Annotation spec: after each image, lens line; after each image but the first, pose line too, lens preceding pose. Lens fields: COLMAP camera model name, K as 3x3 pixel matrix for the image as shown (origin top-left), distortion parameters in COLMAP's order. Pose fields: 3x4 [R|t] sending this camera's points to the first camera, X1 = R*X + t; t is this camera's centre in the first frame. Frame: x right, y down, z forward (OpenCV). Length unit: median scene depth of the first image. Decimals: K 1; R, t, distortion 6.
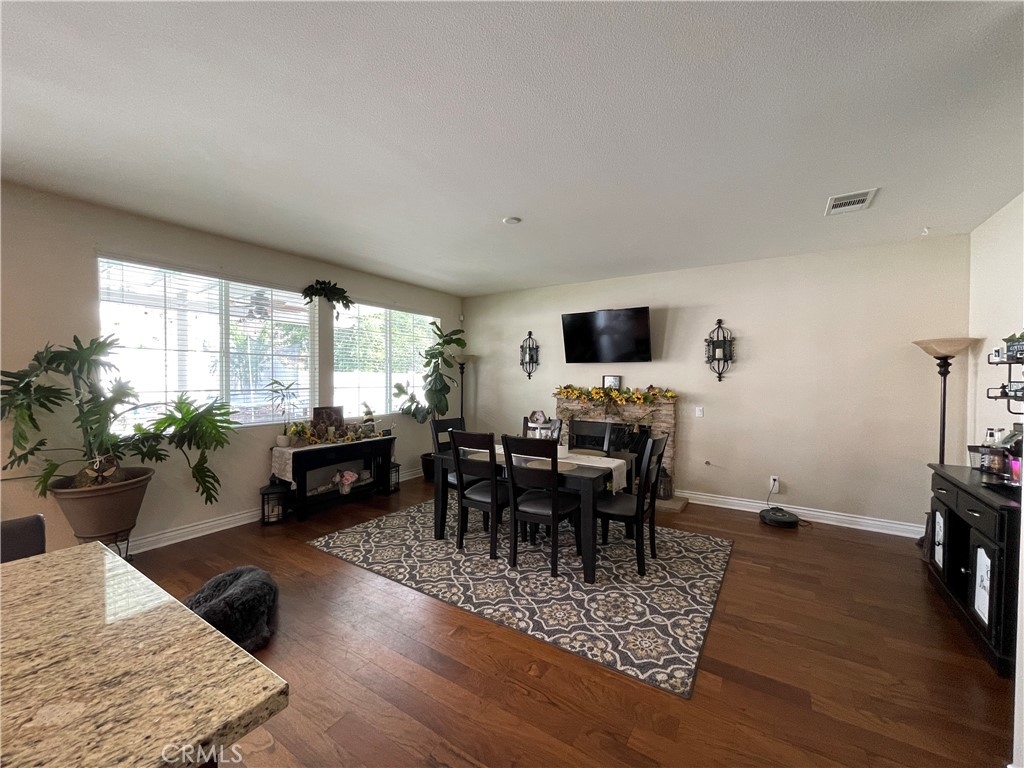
lens RADIAL K [[412.1, 0, 510.6], [0, 412.1, 393.7], [0, 0, 1]] dist [0.003018, -0.000042]
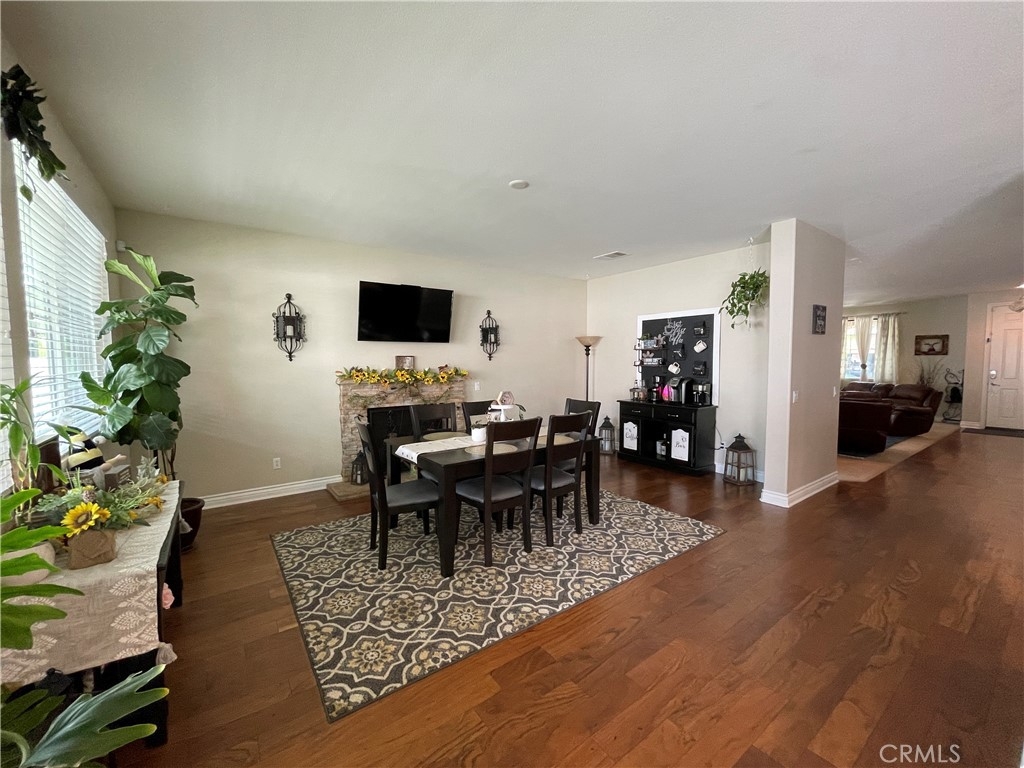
lens RADIAL K [[412.1, 0, 513.0], [0, 412.1, 379.4], [0, 0, 1]] dist [0.003018, -0.000042]
pose [[0.357623, -0.056725, 0.932142, -0.832445], [0.038435, 0.998202, 0.045999, -0.034853], [-0.933075, 0.019376, 0.359160, 0.628577]]
